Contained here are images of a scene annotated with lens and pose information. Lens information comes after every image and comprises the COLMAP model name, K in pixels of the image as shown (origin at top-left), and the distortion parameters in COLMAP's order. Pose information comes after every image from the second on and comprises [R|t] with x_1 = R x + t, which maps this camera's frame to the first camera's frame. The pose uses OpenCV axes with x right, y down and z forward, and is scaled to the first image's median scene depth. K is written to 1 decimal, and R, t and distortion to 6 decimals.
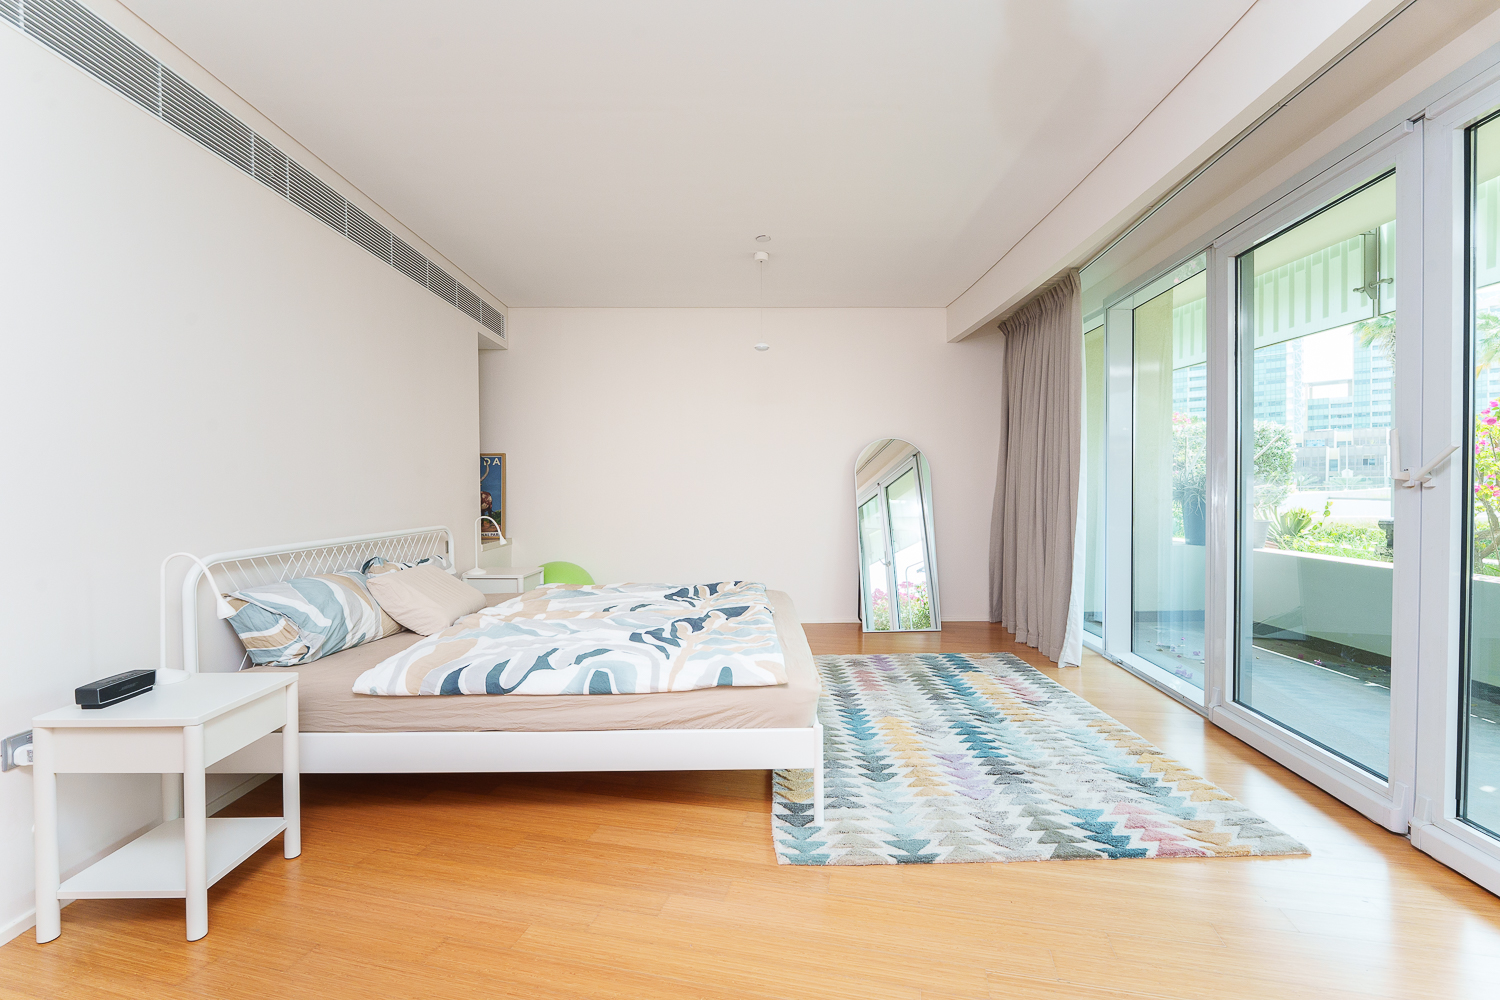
lens RADIAL K [[582.6, 0, 750.0], [0, 582.6, 500.0], [0, 0, 1]] dist [-0.002730, -0.000378]
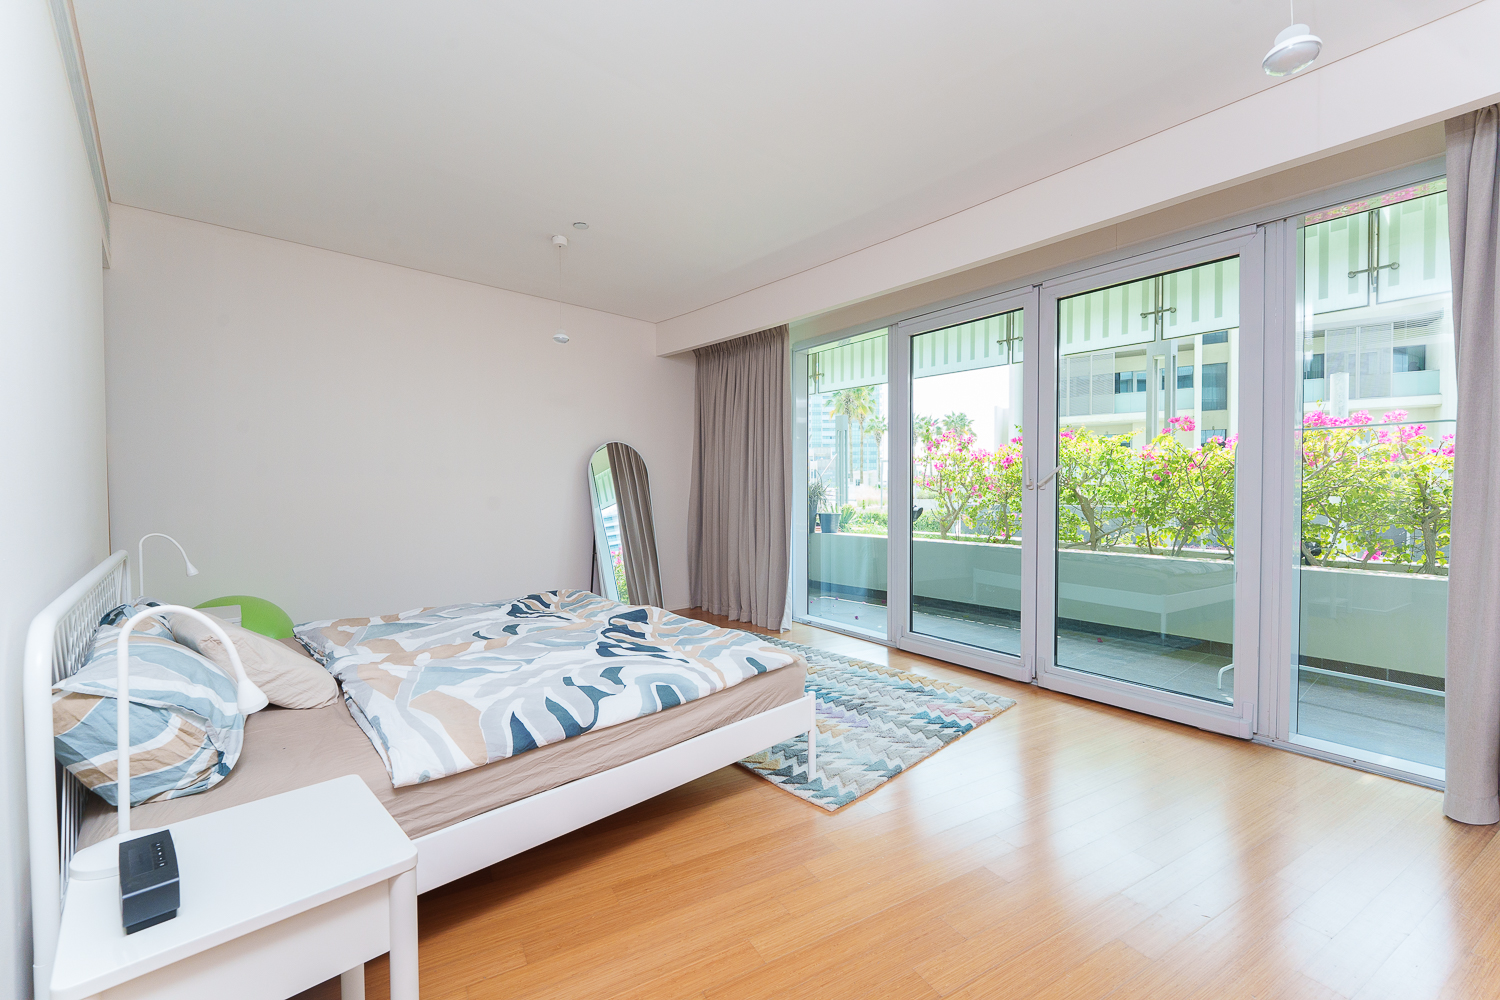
lens RADIAL K [[582.6, 0, 750.0], [0, 582.6, 500.0], [0, 0, 1]] dist [-0.002730, -0.000378]
pose [[0.761932, -0.010116, 0.647578, -0.737207], [0.011802, 0.999929, 0.001735, -0.002696], [-0.647549, 0.006320, 0.761998, 0.189936]]
